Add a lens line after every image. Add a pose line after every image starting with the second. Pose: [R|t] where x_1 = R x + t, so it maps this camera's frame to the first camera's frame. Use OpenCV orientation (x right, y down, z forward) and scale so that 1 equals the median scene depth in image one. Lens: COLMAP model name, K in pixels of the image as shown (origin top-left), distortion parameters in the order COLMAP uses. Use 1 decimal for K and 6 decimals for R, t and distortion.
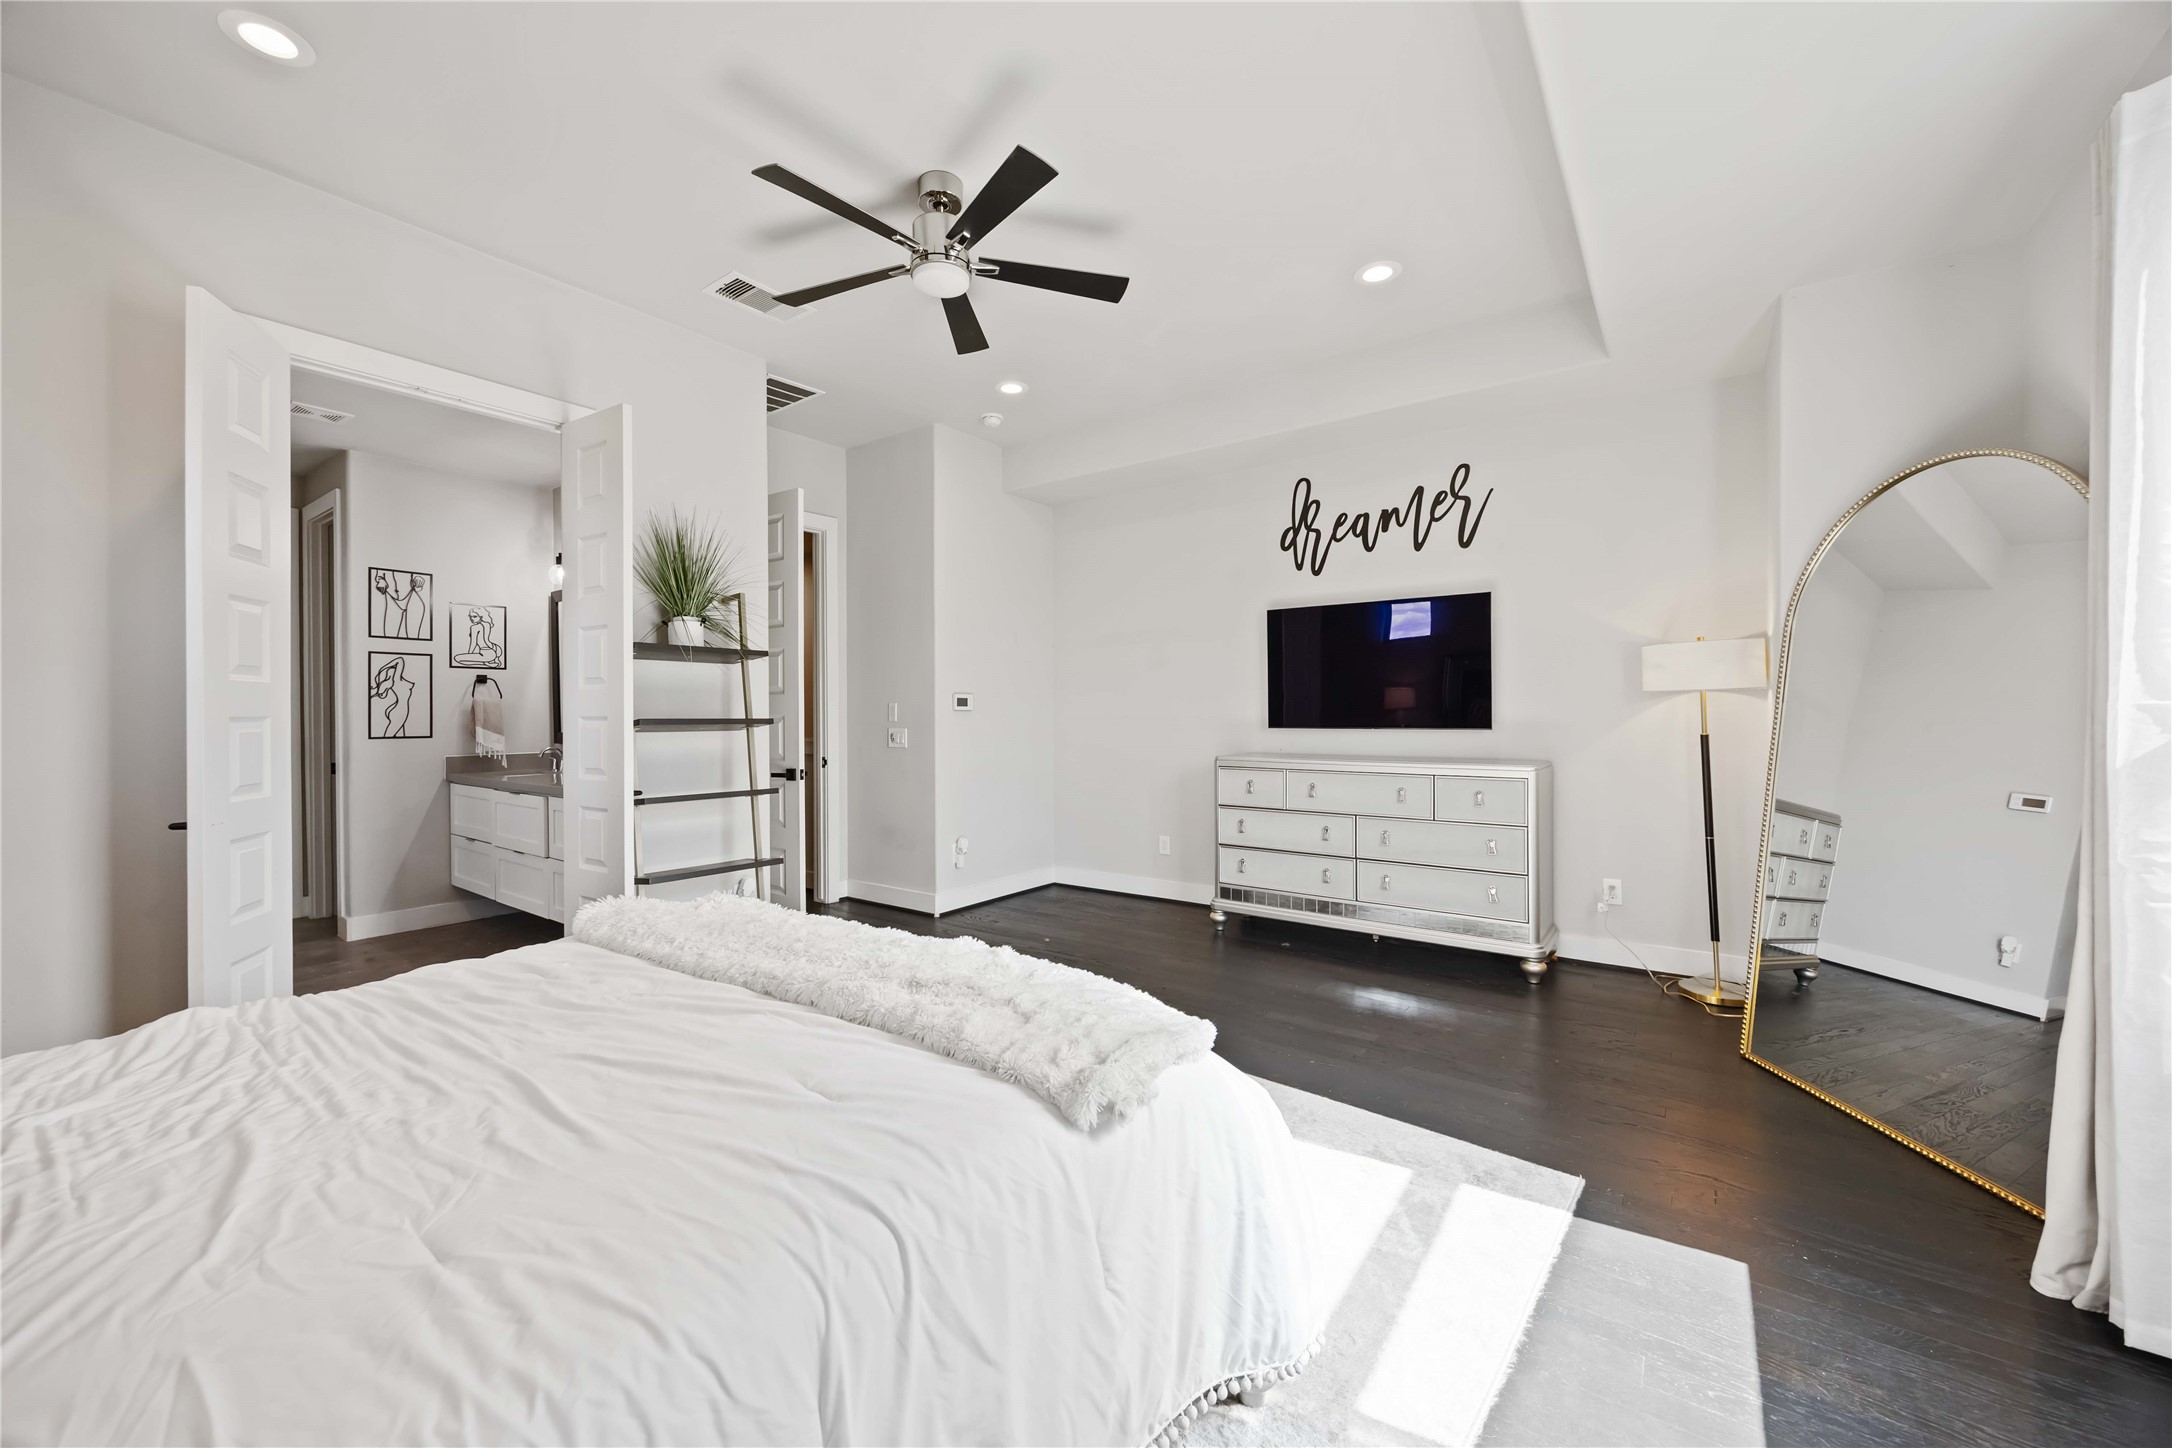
lens RADIAL K [[832.6, 0, 1089.9], [0, 832.6, 716.2], [0, 0, 1]] dist [-0.001499, -0.000765]
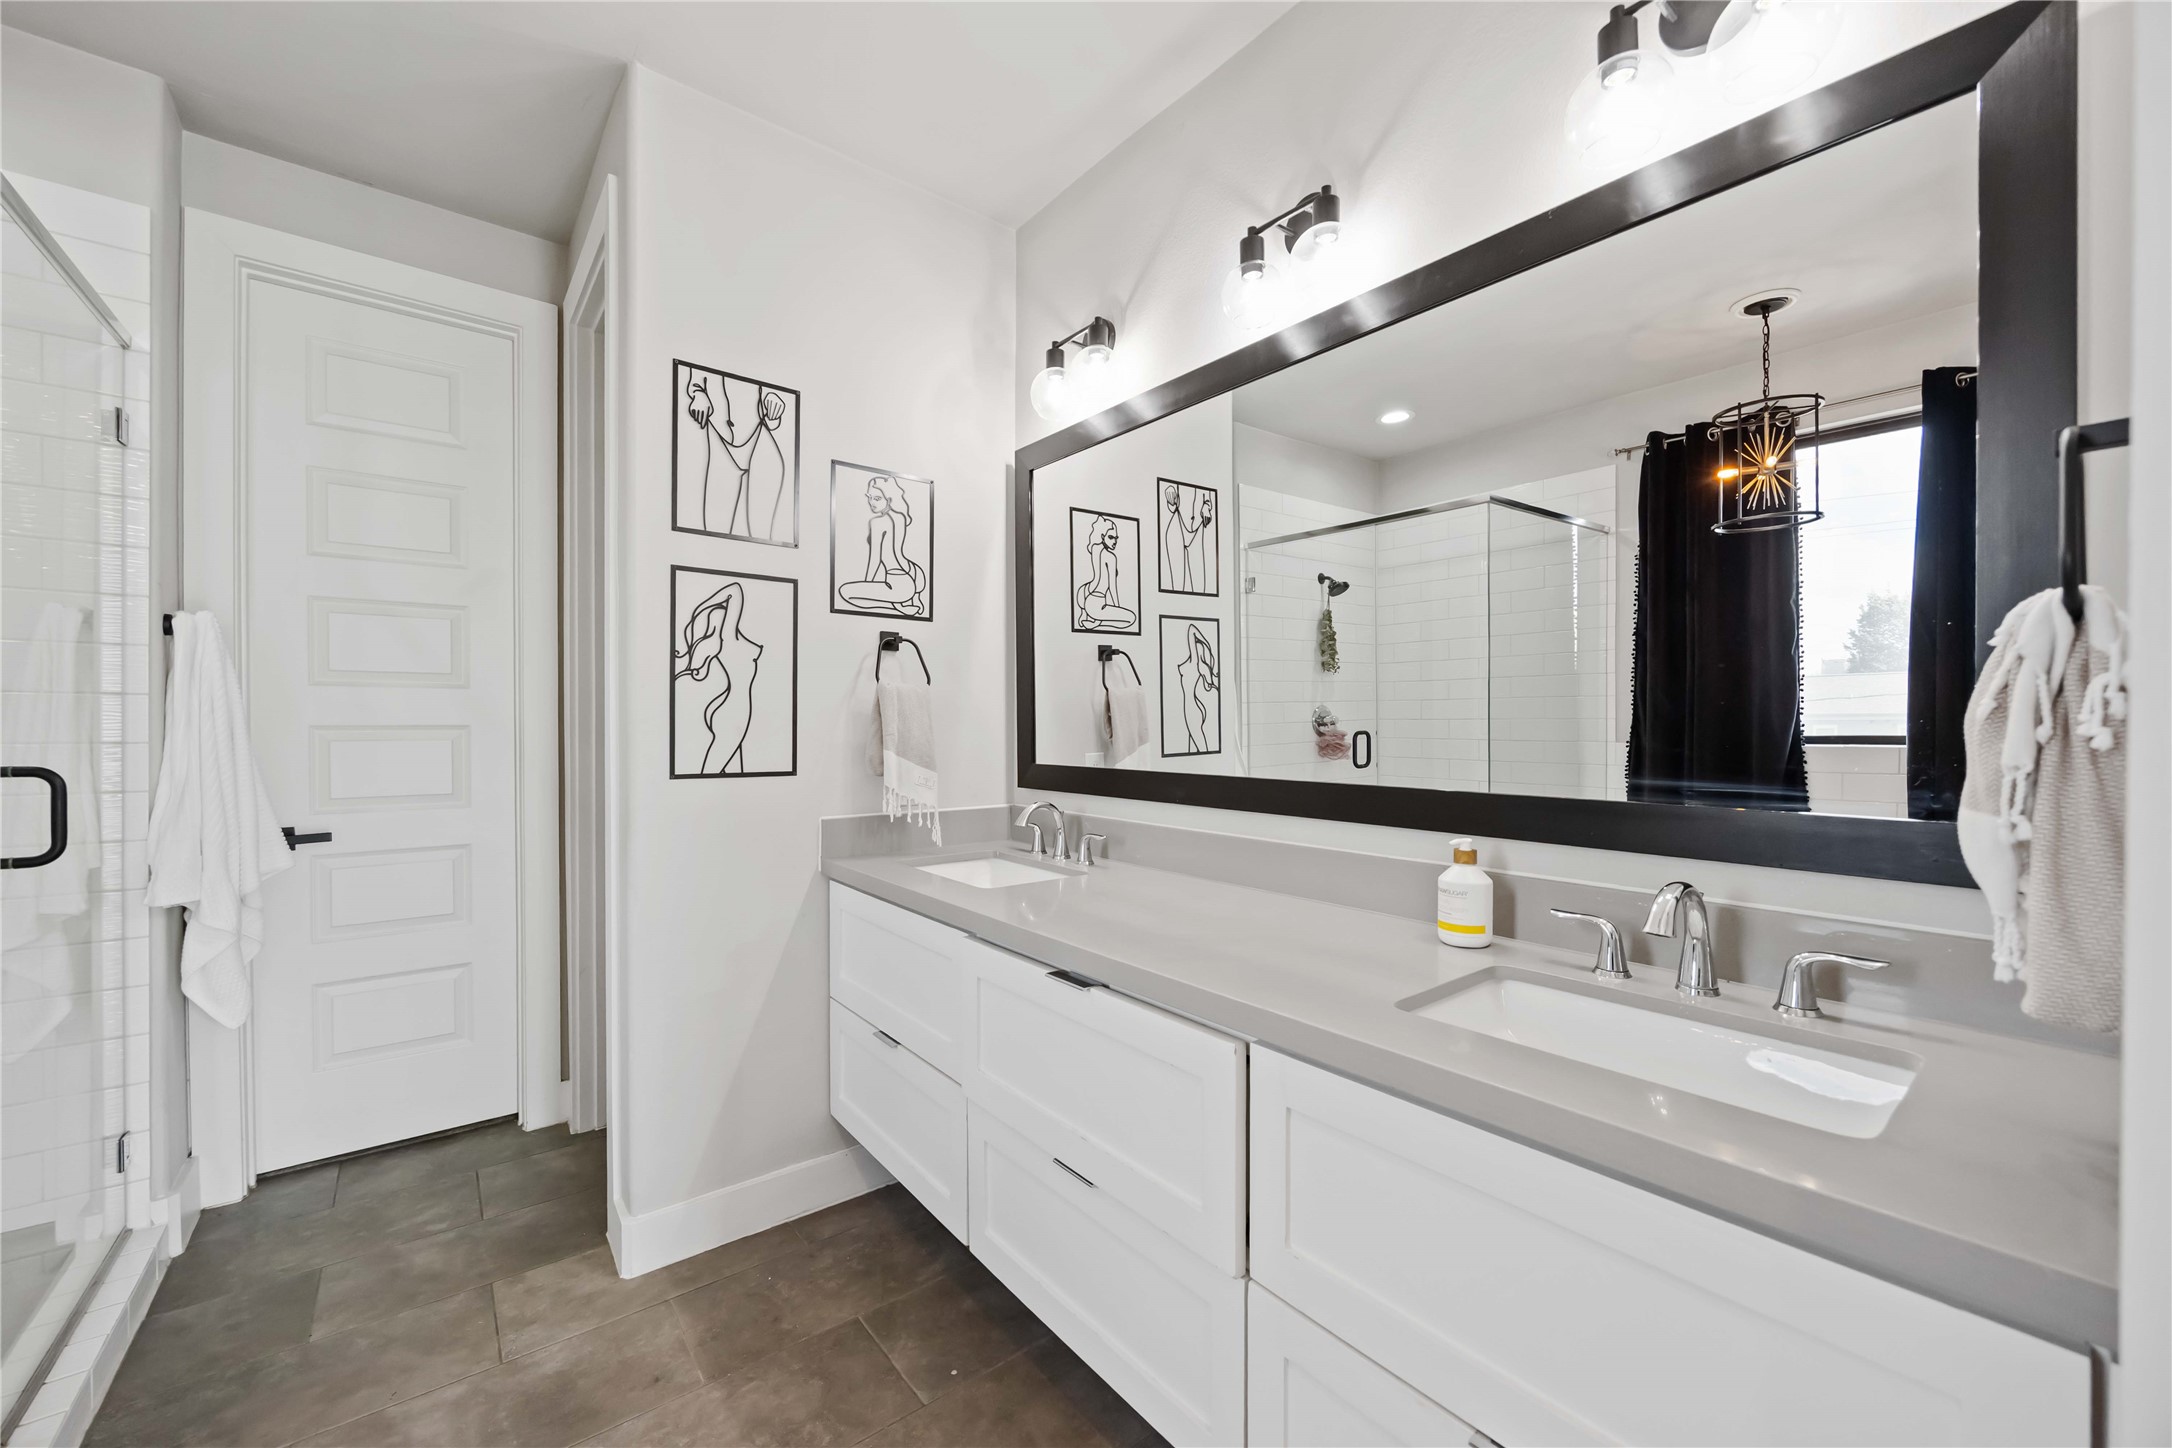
lens RADIAL K [[832.6, 0, 1083.7], [0, 832.6, 724.0], [0, 0, 1]] dist [-0.001499, -0.000765]
pose [[0.964776, 0.005452, -0.263018, -0.547316], [-0.006629, 0.999972, -0.003588, 0.000166], [0.262991, 0.005205, 0.964784, 0.639415]]
